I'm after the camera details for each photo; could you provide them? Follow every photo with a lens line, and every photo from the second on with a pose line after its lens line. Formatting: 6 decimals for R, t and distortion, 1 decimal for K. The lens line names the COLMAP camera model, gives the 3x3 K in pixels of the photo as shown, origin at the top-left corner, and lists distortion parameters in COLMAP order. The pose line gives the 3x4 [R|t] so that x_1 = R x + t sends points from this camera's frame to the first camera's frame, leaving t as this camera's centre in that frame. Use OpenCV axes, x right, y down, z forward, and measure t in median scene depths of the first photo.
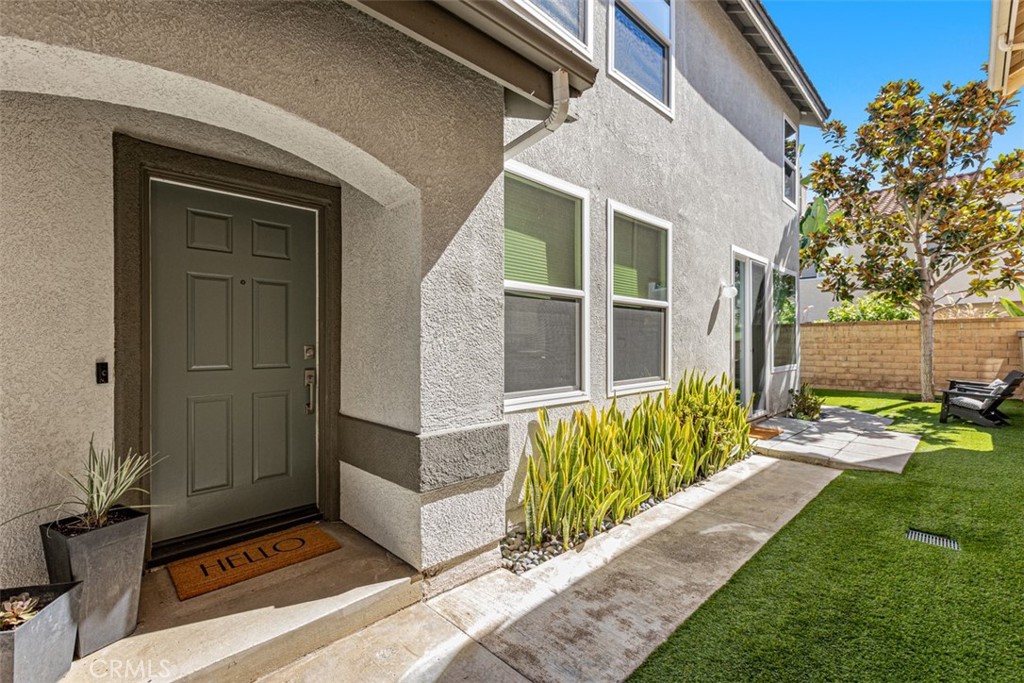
lens RADIAL K [[460.5, 0, 516.8], [0, 460.5, 341.7], [0, 0, 1]] dist [0.006247, -0.002782]
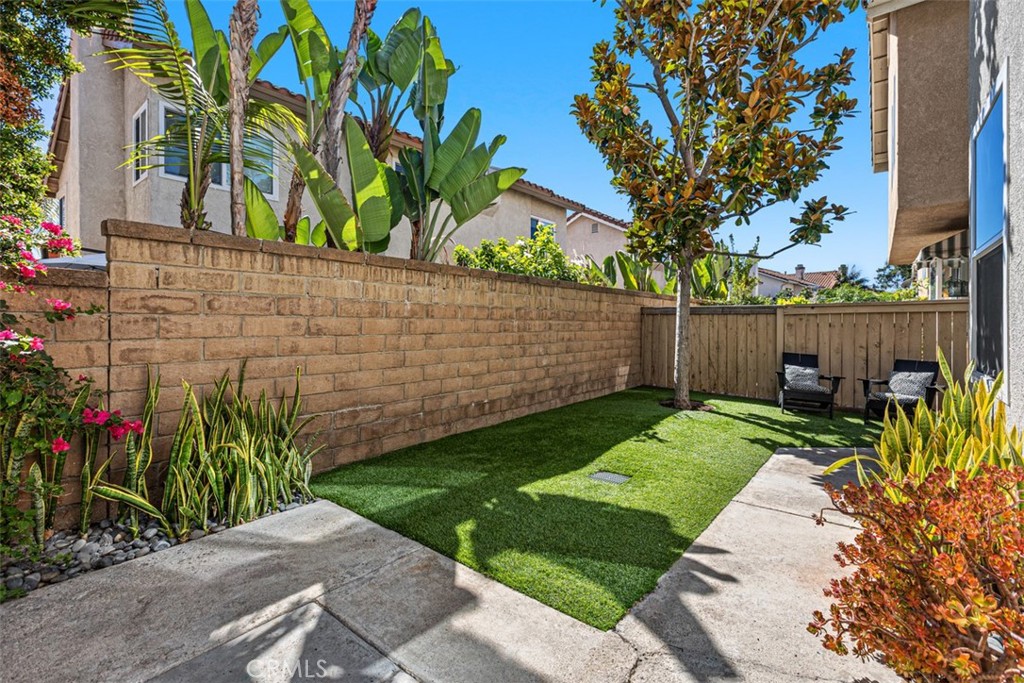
lens RADIAL K [[460.5, 0, 512.4], [0, 460.5, 325.5], [0, 0, 1]] dist [0.006247, -0.002782]
pose [[-0.118411, 0.006447, 0.992944, 0.218392], [0.002205, 0.999978, -0.006230, 0.013330], [-0.992962, 0.001452, -0.118423, 1.191690]]
